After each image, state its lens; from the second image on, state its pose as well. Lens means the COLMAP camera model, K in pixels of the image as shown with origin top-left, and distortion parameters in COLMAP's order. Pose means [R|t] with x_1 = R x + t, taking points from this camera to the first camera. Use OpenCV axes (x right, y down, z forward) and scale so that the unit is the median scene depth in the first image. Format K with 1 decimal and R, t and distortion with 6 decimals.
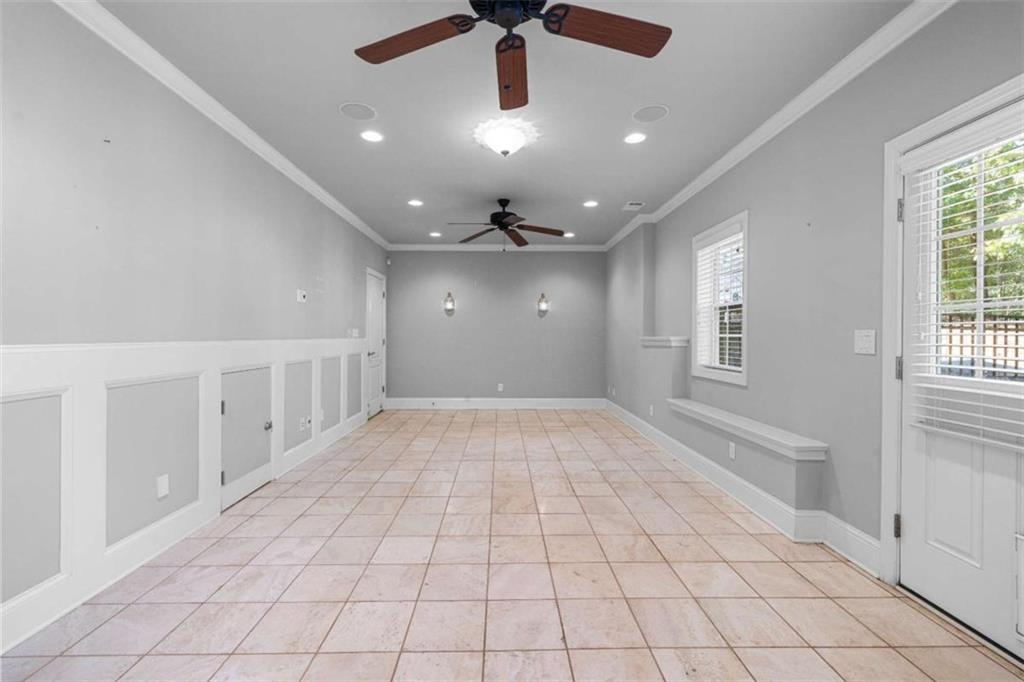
lens RADIAL K [[435.3, 0, 513.0], [0, 435.3, 337.3], [0, 0, 1]] dist [-0.002225, 0.000350]
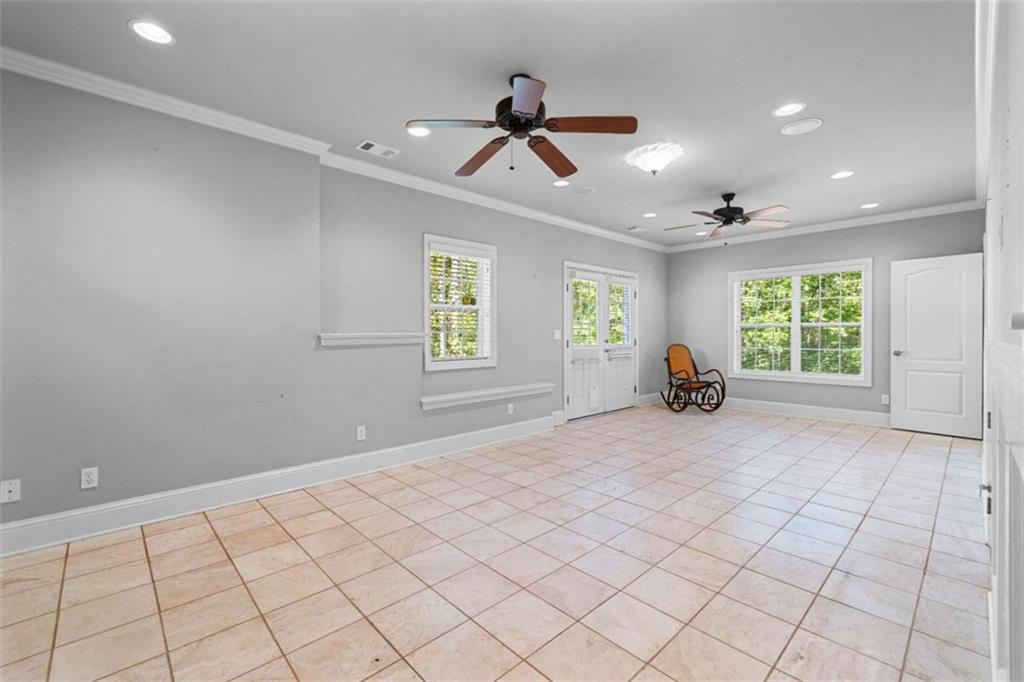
lens RADIAL K [[435.3, 0, 502.4], [0, 435.3, 337.4], [0, 0, 1]] dist [-0.002225, 0.000350]
pose [[-0.657322, -0.010592, 0.753535, -0.608842], [-0.000098, 0.999902, 0.013969, -0.006568], [-0.753610, 0.009109, -0.657259, 2.016124]]
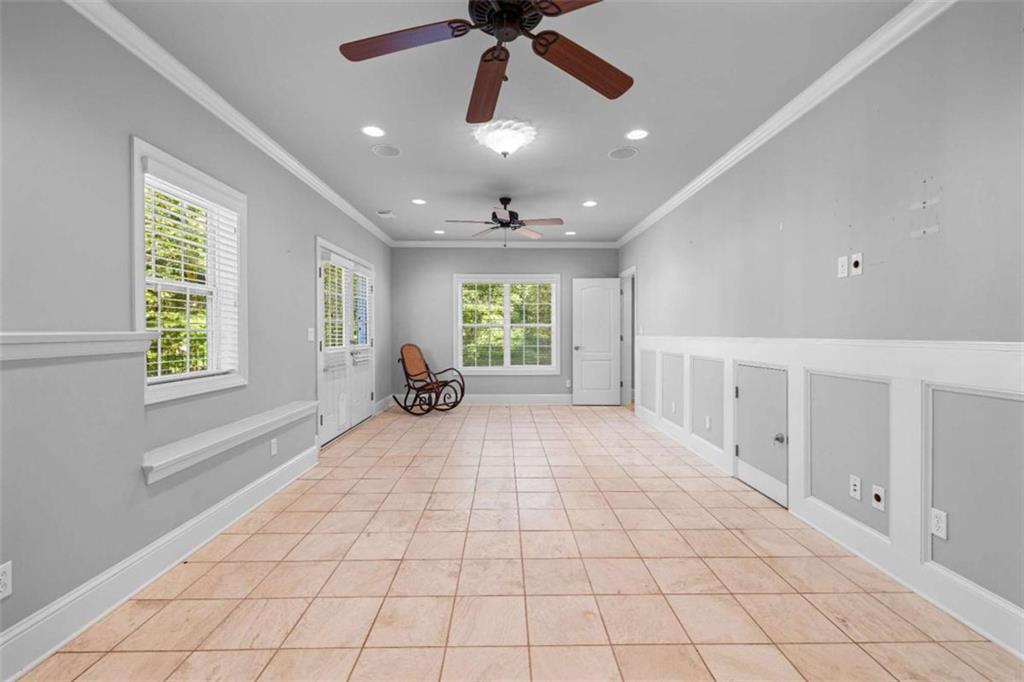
lens RADIAL K [[435.3, 0, 512.7], [0, 435.3, 336.7], [0, 0, 1]] dist [-0.002225, 0.000350]
pose [[-0.999961, -0.004198, 0.007798, -0.045574], [-0.004107, 0.999923, 0.011730, -0.004218], [-0.007847, 0.011698, -0.999901, 1.995076]]
